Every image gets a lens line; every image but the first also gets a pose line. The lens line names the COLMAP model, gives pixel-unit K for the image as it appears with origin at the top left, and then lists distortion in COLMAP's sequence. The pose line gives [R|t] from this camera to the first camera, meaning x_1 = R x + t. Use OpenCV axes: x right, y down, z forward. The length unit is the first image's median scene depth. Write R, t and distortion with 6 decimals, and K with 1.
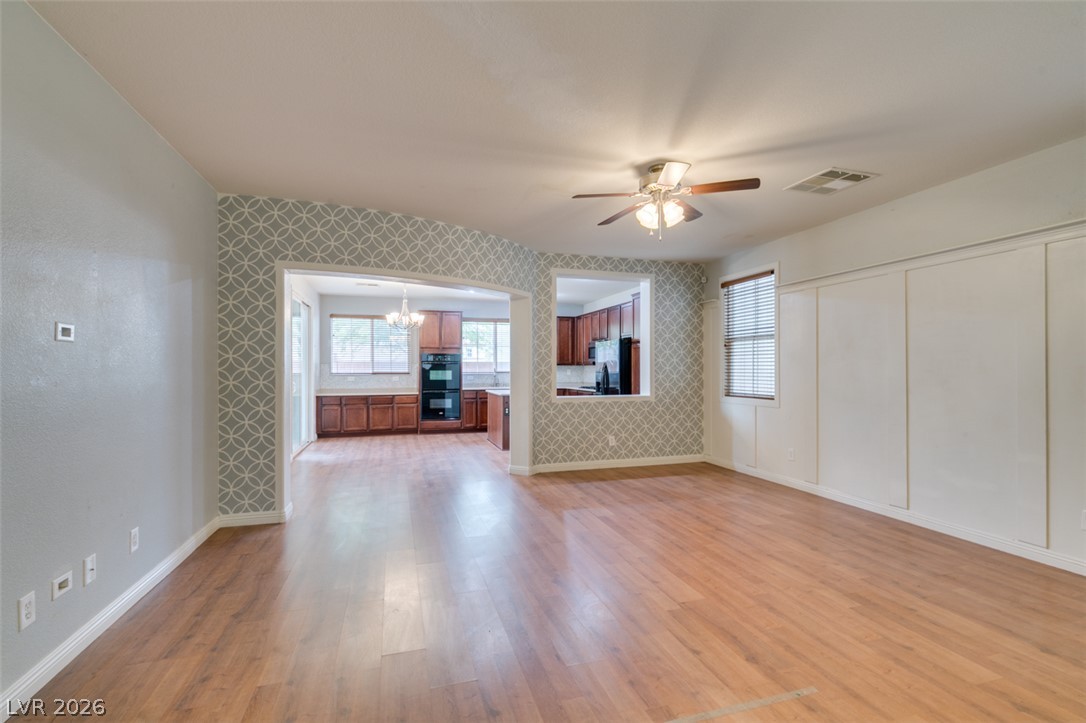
lens RADIAL K [[484.5, 0, 540.9], [0, 484.5, 366.2], [0, 0, 1]] dist [0.002000, -0.000807]
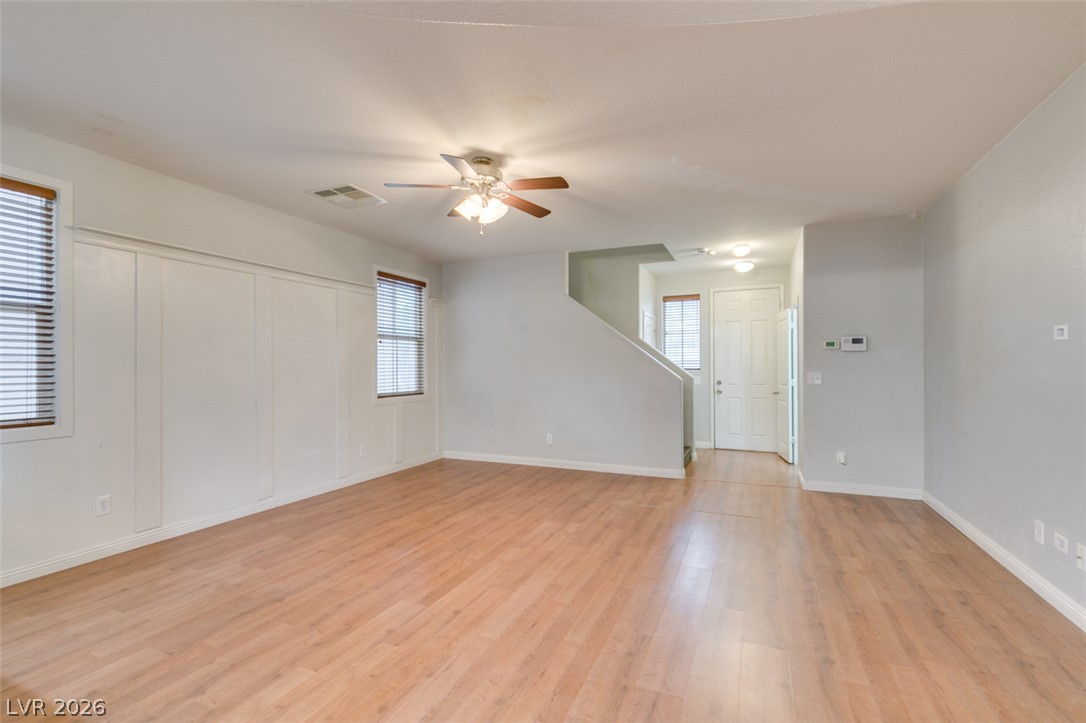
lens RADIAL K [[485.2, 0, 540.9], [0, 485.2, 362.5], [0, 0, 1]] dist [0.004331, -0.000417]
pose [[-0.756107, 0.008800, 0.654389, -0.286644], [0.001510, 0.999930, -0.011702, 0.005406], [-0.654446, -0.007860, -0.756068, 0.983155]]
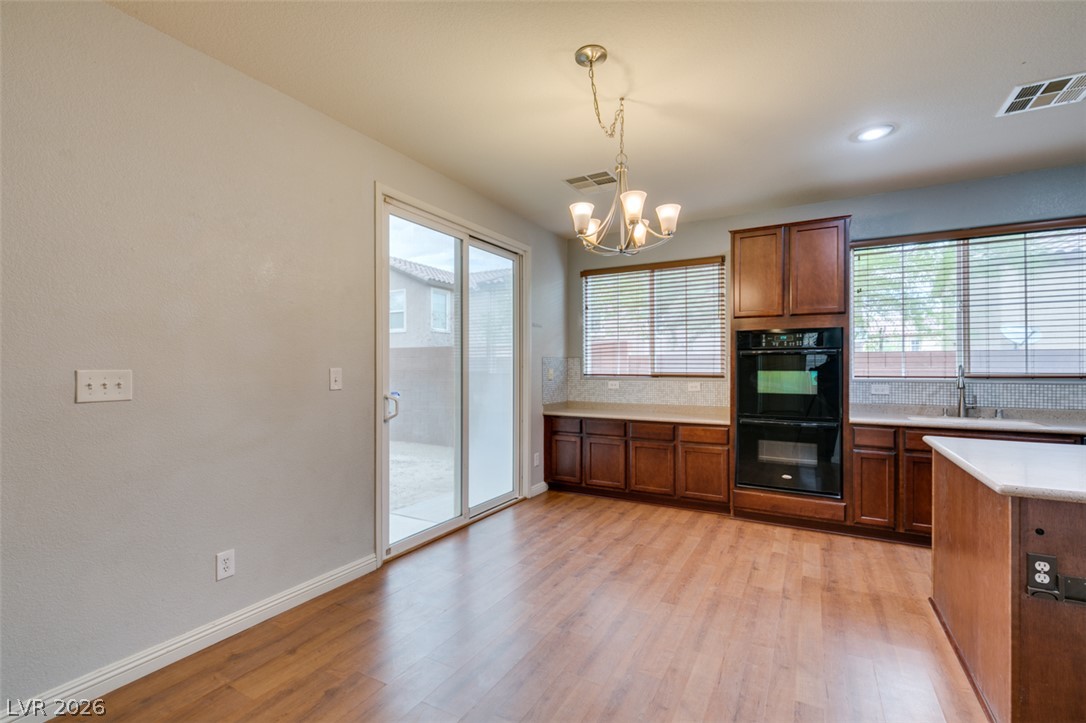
lens RADIAL K [[483.7, 0, 541.5], [0, 483.7, 365.1], [0, 0, 1]] dist [0.001127, -0.000258]
pose [[0.690443, -0.001711, -0.723385, -0.088214], [0.002494, 0.999997, 0.000015, 0.005576], [0.723383, -0.001814, 0.690445, 0.915670]]
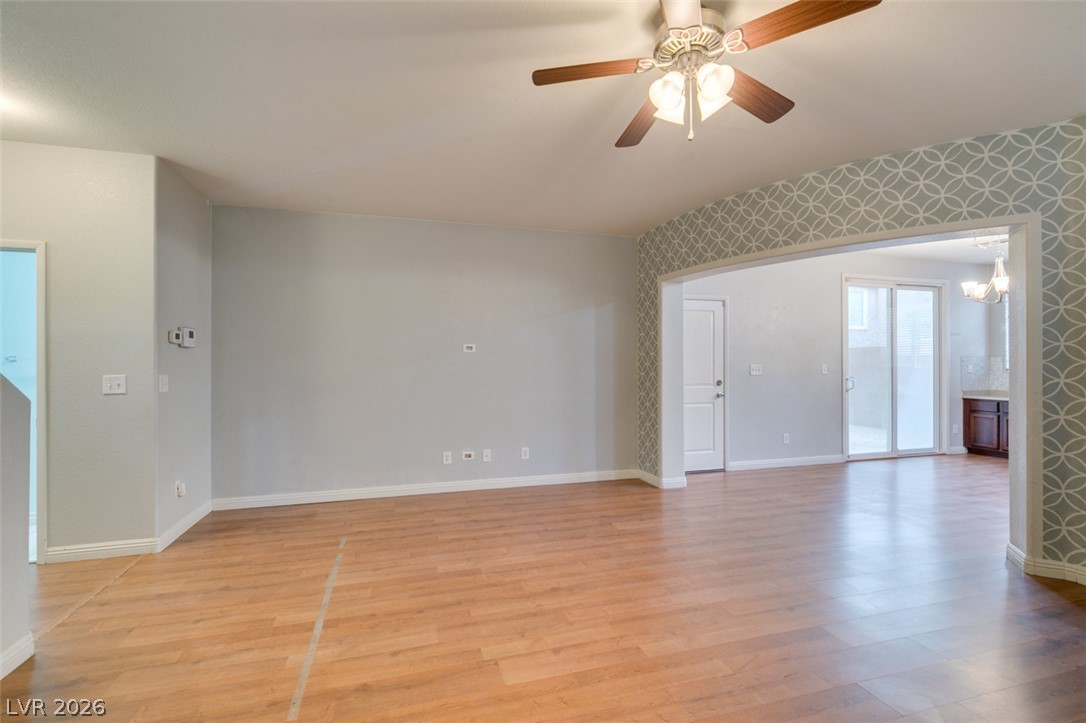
lens RADIAL K [[485.2, 0, 540.9], [0, 485.2, 362.5], [0, 0, 1]] dist [0.004331, -0.000417]
pose [[-0.005049, -0.002284, -0.999985, 0.486282], [0.006587, 0.999976, -0.002317, 0.002272], [0.999966, -0.006599, -0.005034, 0.487232]]
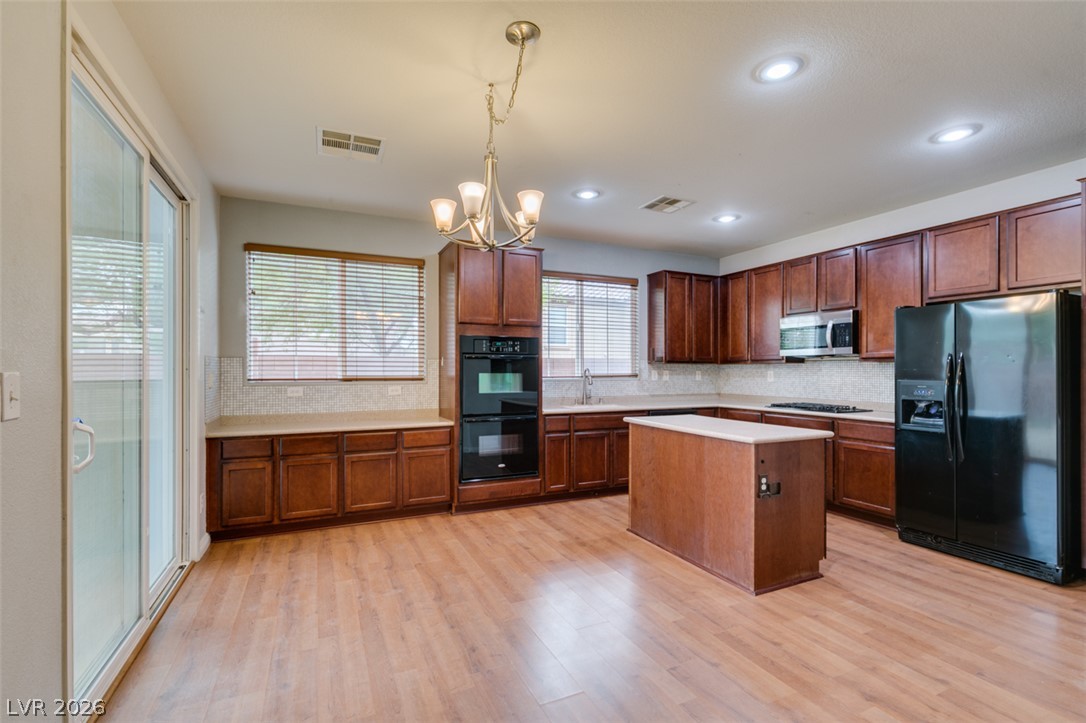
lens RADIAL K [[487.9, 0, 542.3], [0, 487.9, 369.6], [0, 0, 1]] dist [-0.001390, -0.000711]
pose [[0.990271, 0.000712, 0.139152, -0.371685], [-0.001350, 0.999989, 0.004491, 0.005279], [-0.139147, -0.004635, 0.990261, 0.852130]]
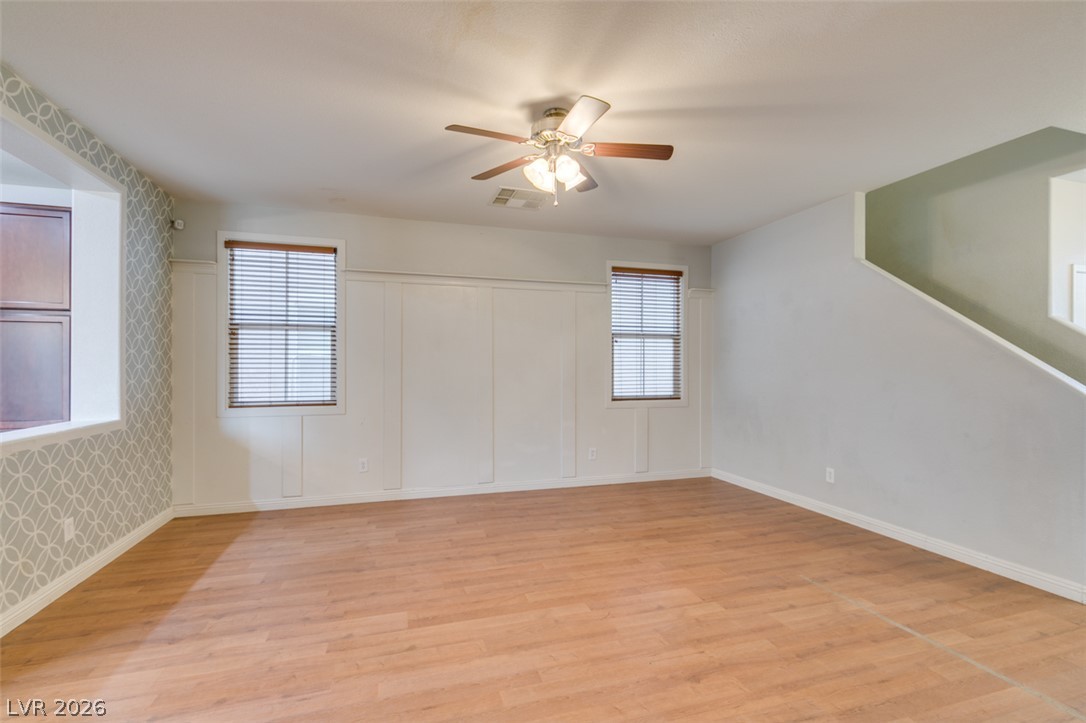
lens RADIAL K [[485.6, 0, 541.1], [0, 485.6, 365.2], [0, 0, 1]] dist [0.004554, -0.000882]
pose [[-0.005806, 0.006167, 0.999964, -0.325619], [-0.005782, 0.999964, -0.006201, 0.003812], [-0.999966, -0.005818, -0.005770, 0.607770]]
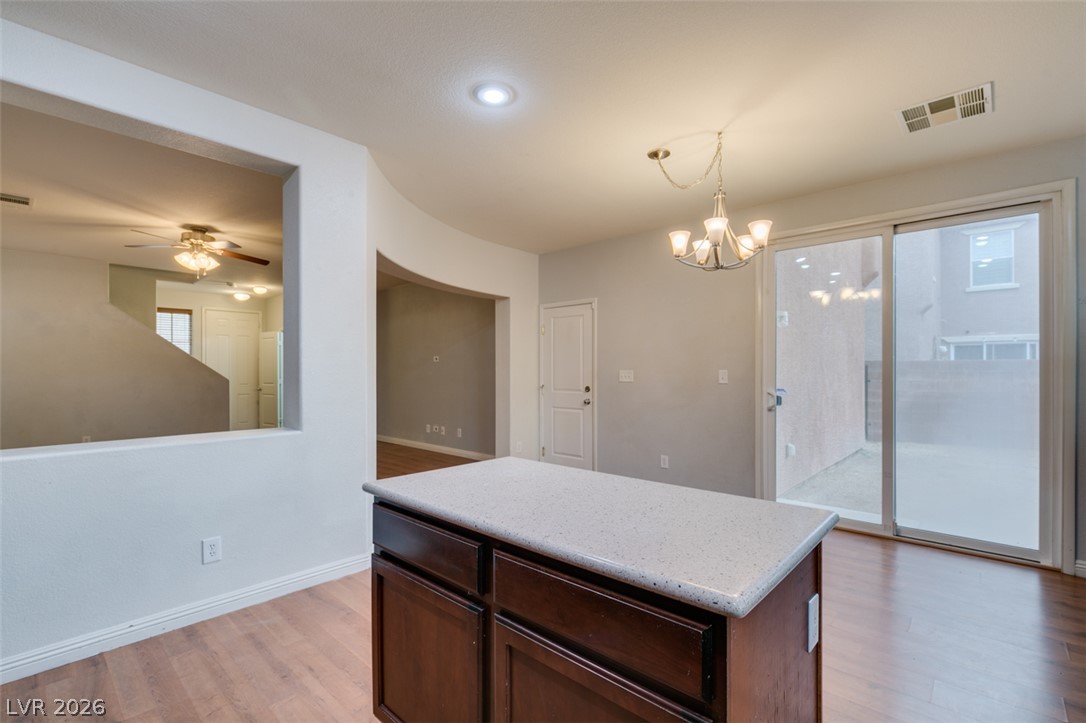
lens RADIAL K [[487.9, 0, 542.3], [0, 487.9, 369.6], [0, 0, 1]] dist [-0.001390, -0.000711]
pose [[-0.863277, 0.002371, -0.504724, 0.058224], [0.004661, 0.999984, -0.003273, 0.008134], [0.504708, -0.005178, -0.863274, 1.618112]]
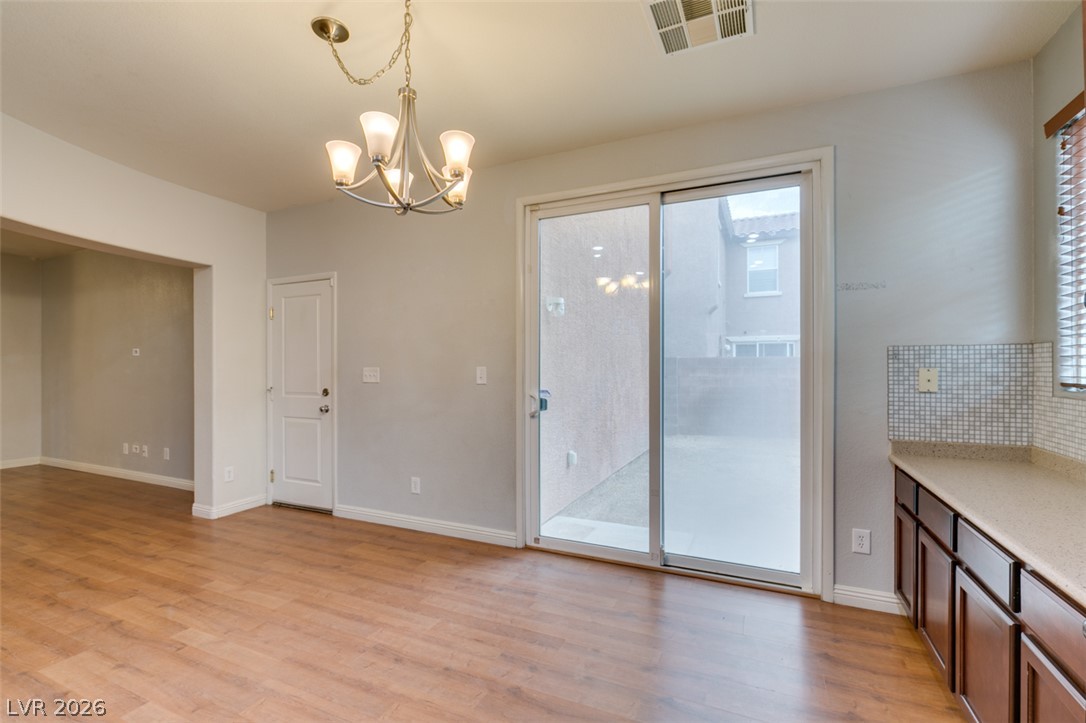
lens RADIAL K [[484.5, 0, 540.9], [0, 484.5, 366.2], [0, 0, 1]] dist [0.002000, -0.000807]
pose [[-0.665452, 0.003833, -0.746431, -0.174843], [0.006716, 0.999977, -0.000852, 0.007939], [0.746411, -0.005580, -0.665462, 1.554693]]
